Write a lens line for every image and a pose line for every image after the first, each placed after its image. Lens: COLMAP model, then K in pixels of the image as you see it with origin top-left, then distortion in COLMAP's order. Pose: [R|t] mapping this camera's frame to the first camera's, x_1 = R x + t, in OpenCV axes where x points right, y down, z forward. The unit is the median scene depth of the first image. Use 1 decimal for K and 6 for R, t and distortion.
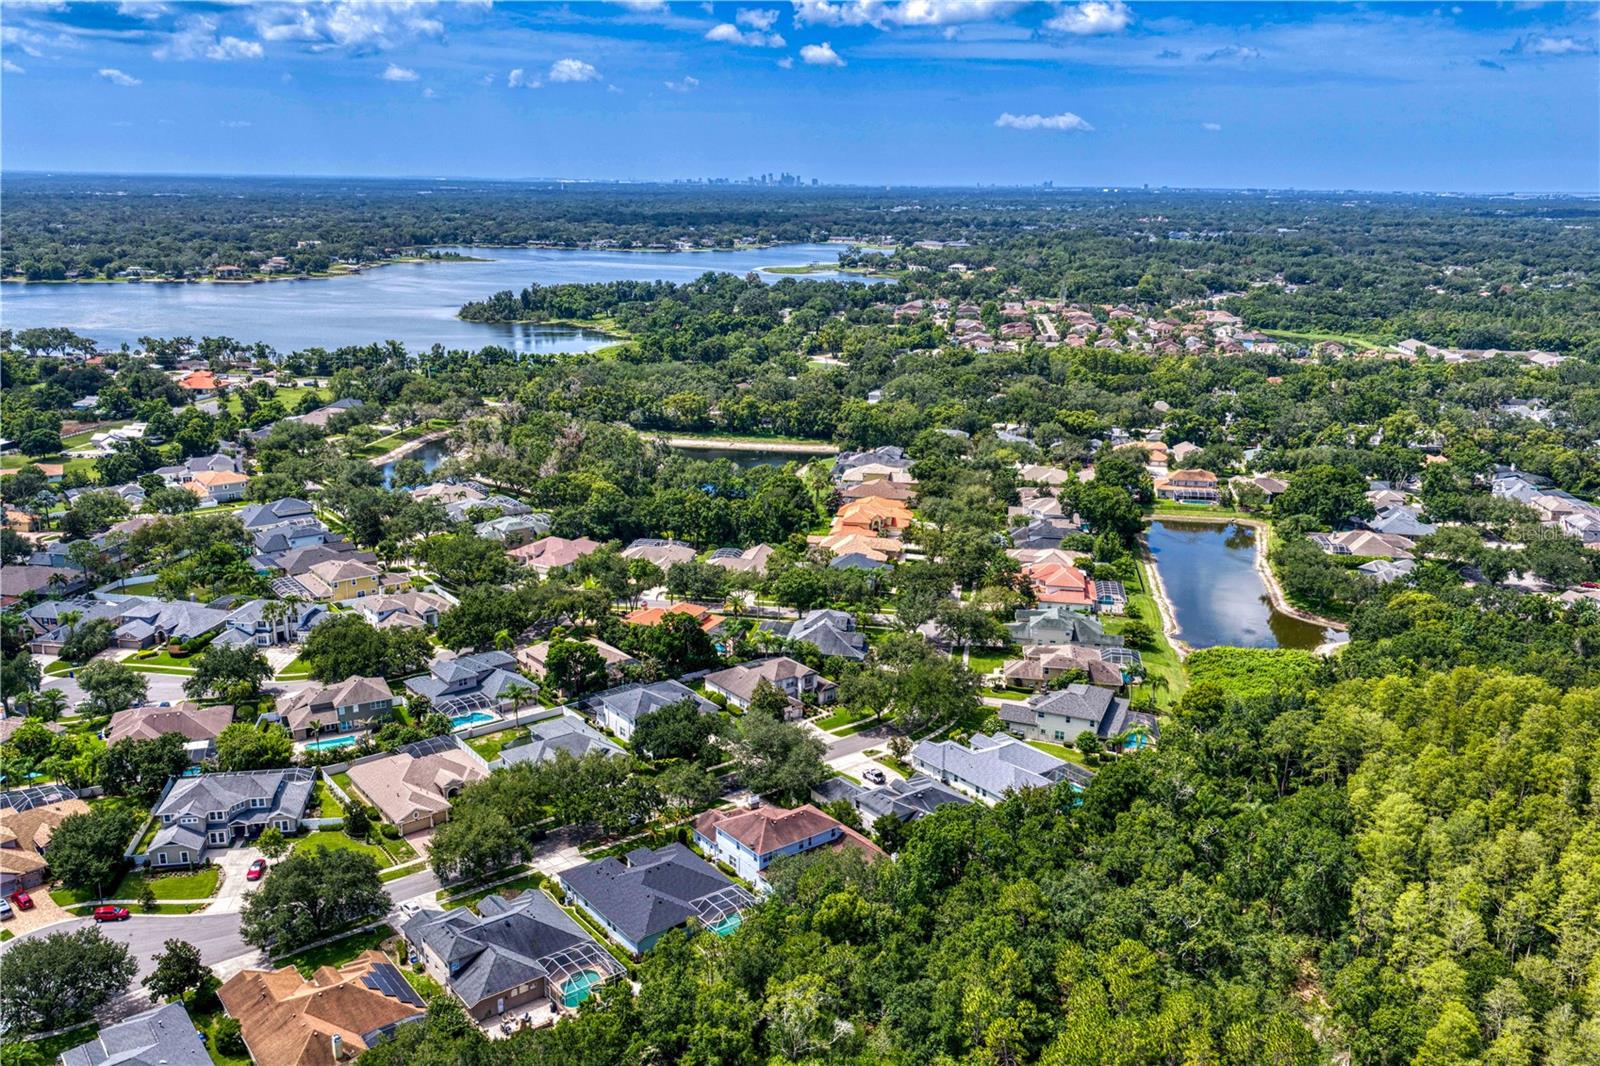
lens RADIAL K [[1331.7, 0, 801.9], [0, 1331.7, 477.5], [0, 0, 1]] dist [0.005085, -0.014576]
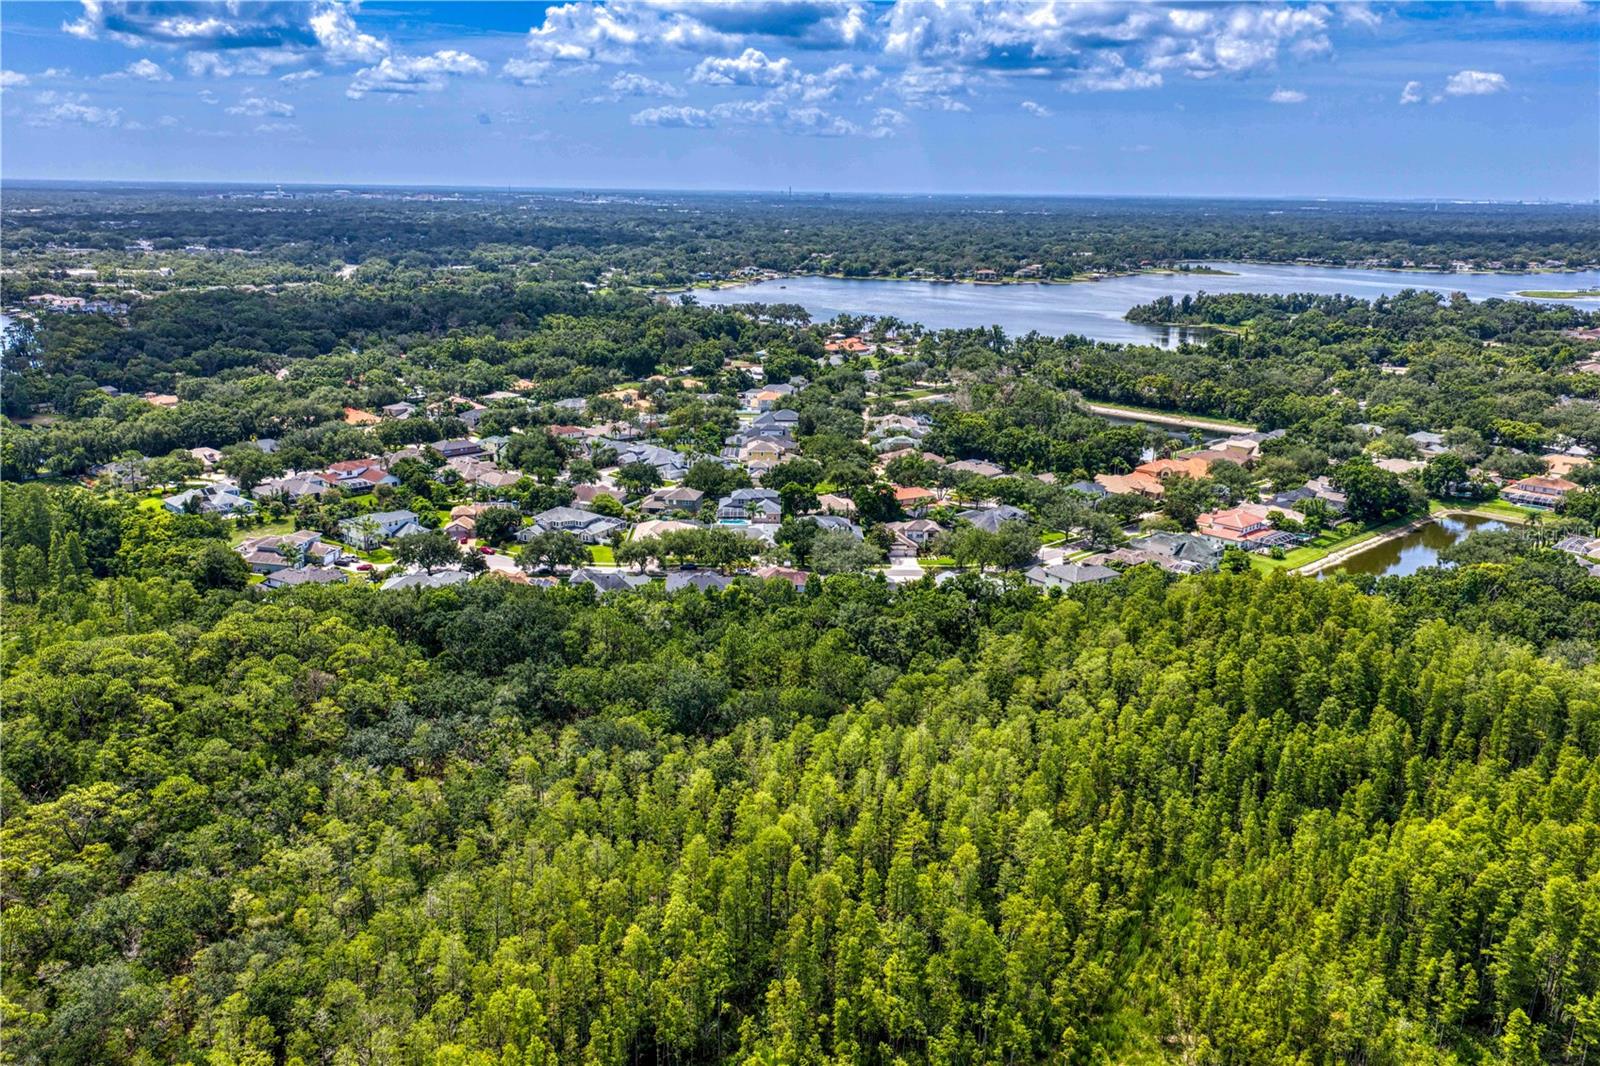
lens RADIAL K [[1331.7, 0, 801.9], [0, 1331.7, 477.5], [0, 0, 1]] dist [0.005085, -0.014576]
pose [[0.802769, 0.119809, -0.584130, 0.143512], [-0.128745, 0.991326, 0.026394, 0.014072], [0.582226, 0.054015, 0.811231, -0.049542]]
